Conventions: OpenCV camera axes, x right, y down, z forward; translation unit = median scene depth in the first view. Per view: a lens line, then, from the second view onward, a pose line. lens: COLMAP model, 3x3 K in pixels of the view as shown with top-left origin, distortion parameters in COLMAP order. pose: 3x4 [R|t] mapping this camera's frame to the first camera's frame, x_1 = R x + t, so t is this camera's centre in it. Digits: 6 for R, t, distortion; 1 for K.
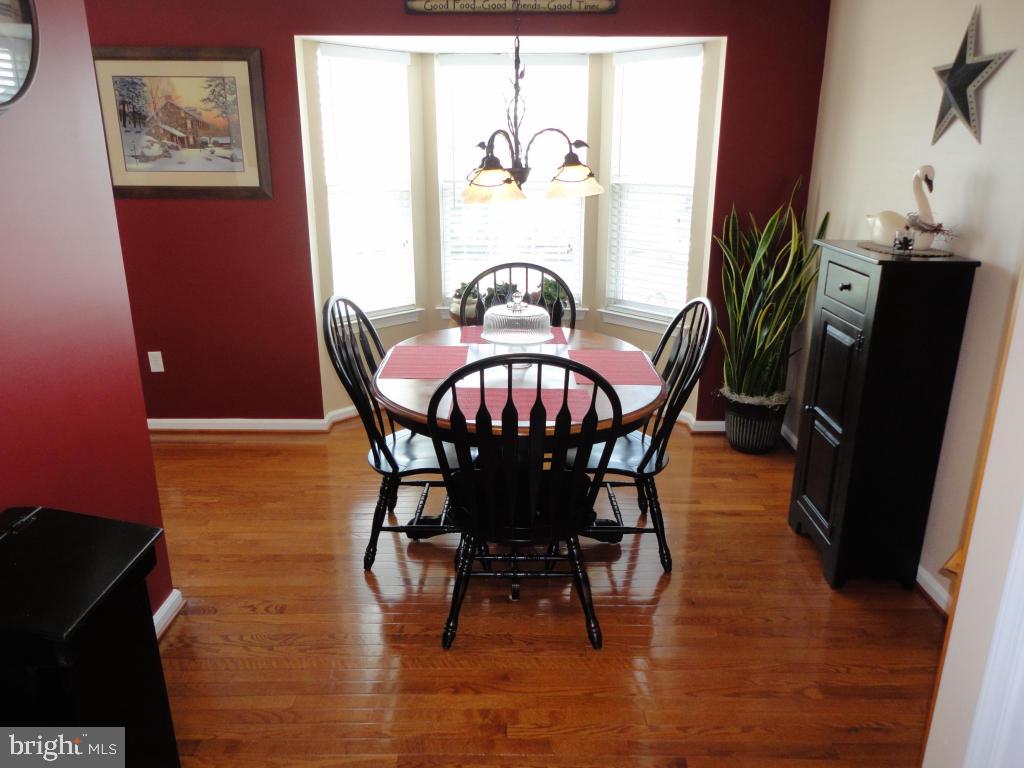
lens RADIAL K [[748.5, 0, 507.5], [0, 748.5, 392.7], [0, 0, 1]] dist [0.000336, -0.000887]
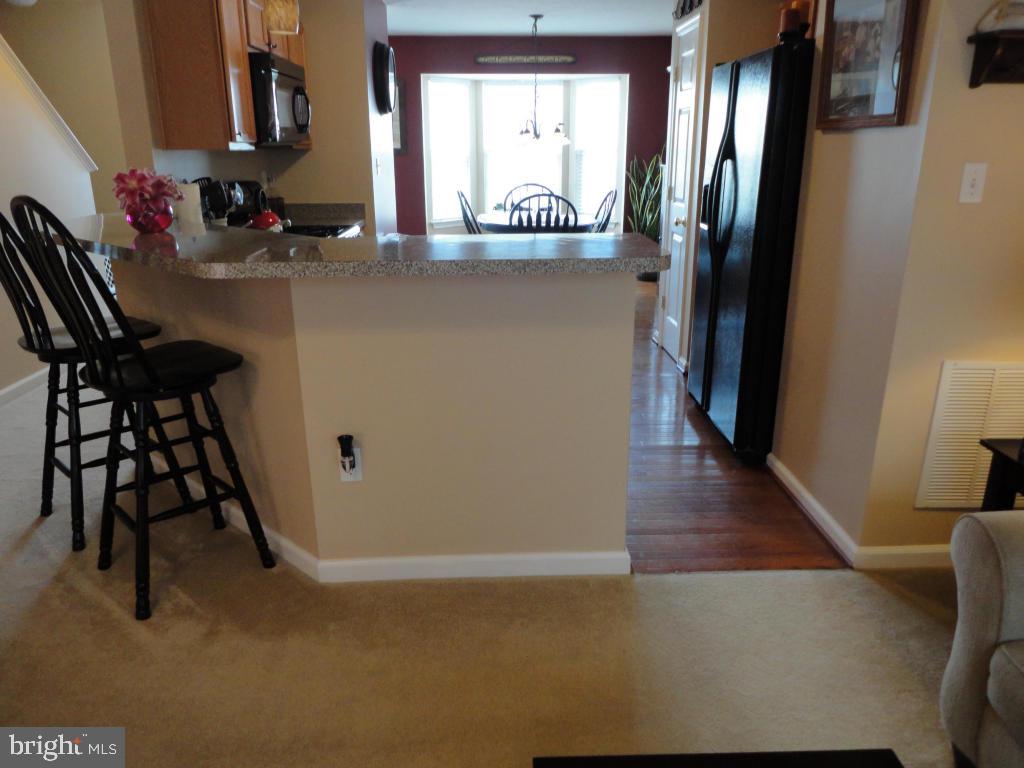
lens RADIAL K [[748.5, 0, 509.0], [0, 748.5, 374.0], [0, 0, 1]] dist [0.000336, -0.000887]
pose [[0.999269, -0.014396, 0.035429, -0.129095], [0.014997, 0.999747, -0.016736, 0.397036], [-0.035179, 0.017255, 0.999232, -1.080568]]
